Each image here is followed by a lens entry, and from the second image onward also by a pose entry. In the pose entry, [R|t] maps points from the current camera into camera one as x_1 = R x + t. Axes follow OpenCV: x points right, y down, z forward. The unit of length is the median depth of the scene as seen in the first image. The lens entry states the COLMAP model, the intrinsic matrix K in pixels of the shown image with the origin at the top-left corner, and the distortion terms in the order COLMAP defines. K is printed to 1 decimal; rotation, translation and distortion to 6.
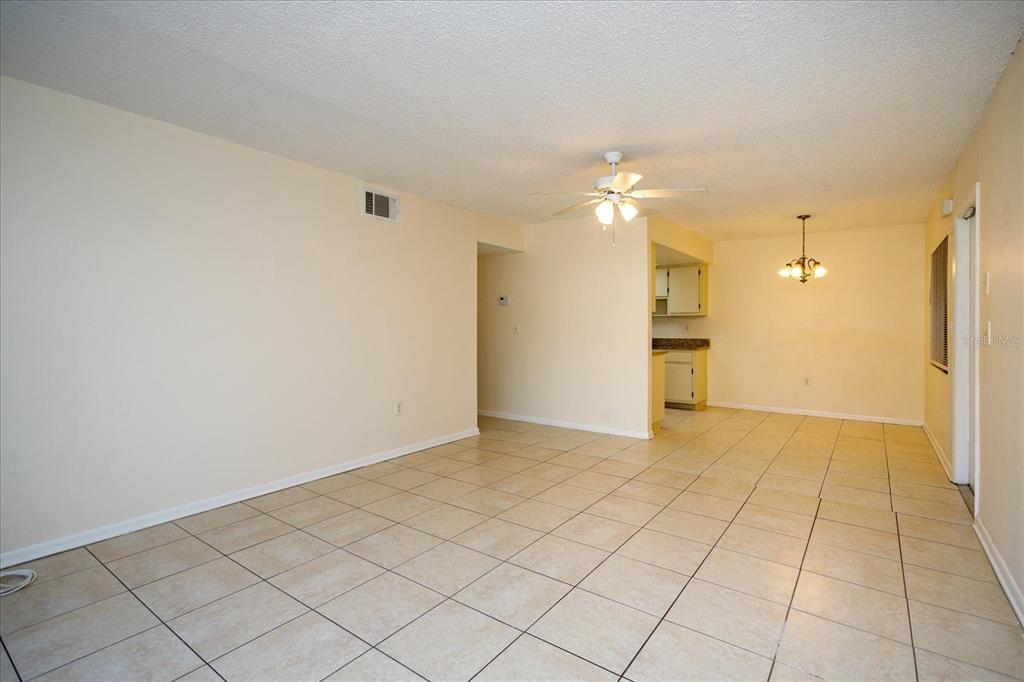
lens RADIAL K [[490.2, 0, 512.8], [0, 490.2, 326.1], [0, 0, 1]] dist [-0.012577, 0.000261]
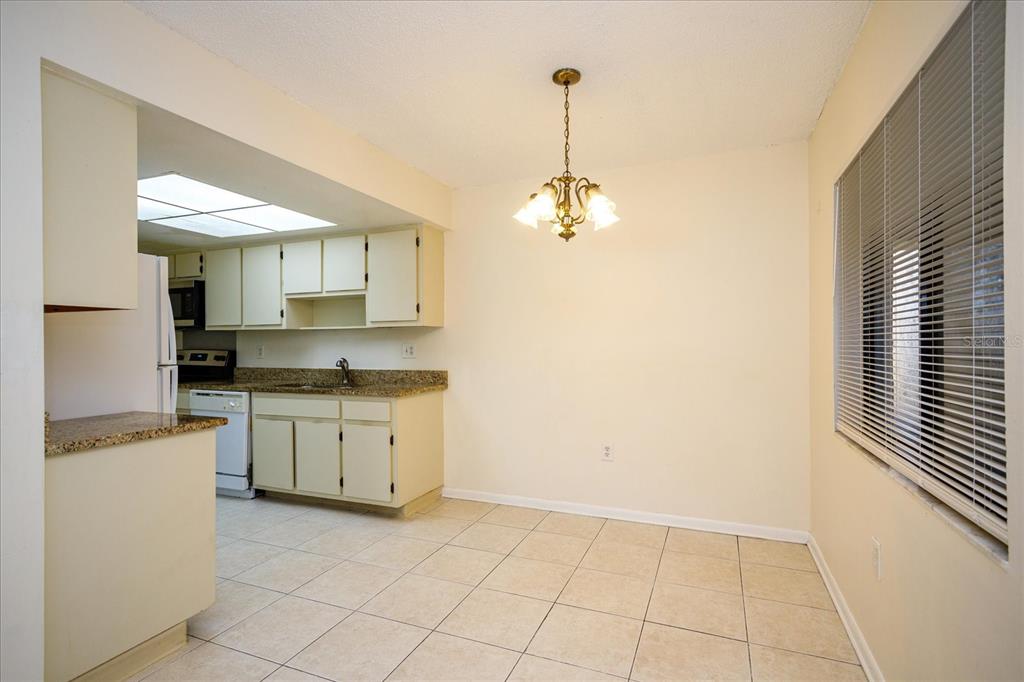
lens RADIAL K [[490.2, 0, 507.2], [0, 490.2, 343.1], [0, 0, 1]] dist [-0.012577, 0.000261]
pose [[0.972621, -0.006917, 0.232292, 0.341696], [0.007429, 0.999972, -0.001331, -0.002771], [-0.232277, 0.003020, 0.972645, 0.466314]]
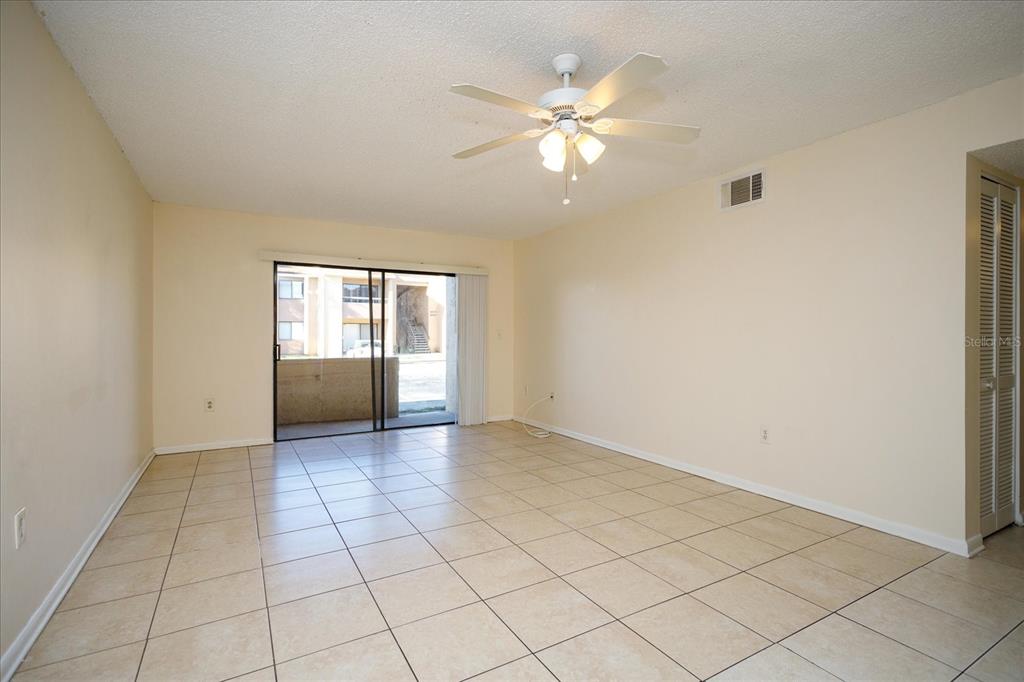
lens RADIAL K [[490.2, 0, 515.7], [0, 490.2, 339.0], [0, 0, 1]] dist [-0.012577, 0.000261]
pose [[-0.406347, 0.004476, -0.913708, 1.013876], [-0.005509, 0.999958, 0.007348, 0.014681], [0.913702, 0.008019, -0.406305, 1.480186]]
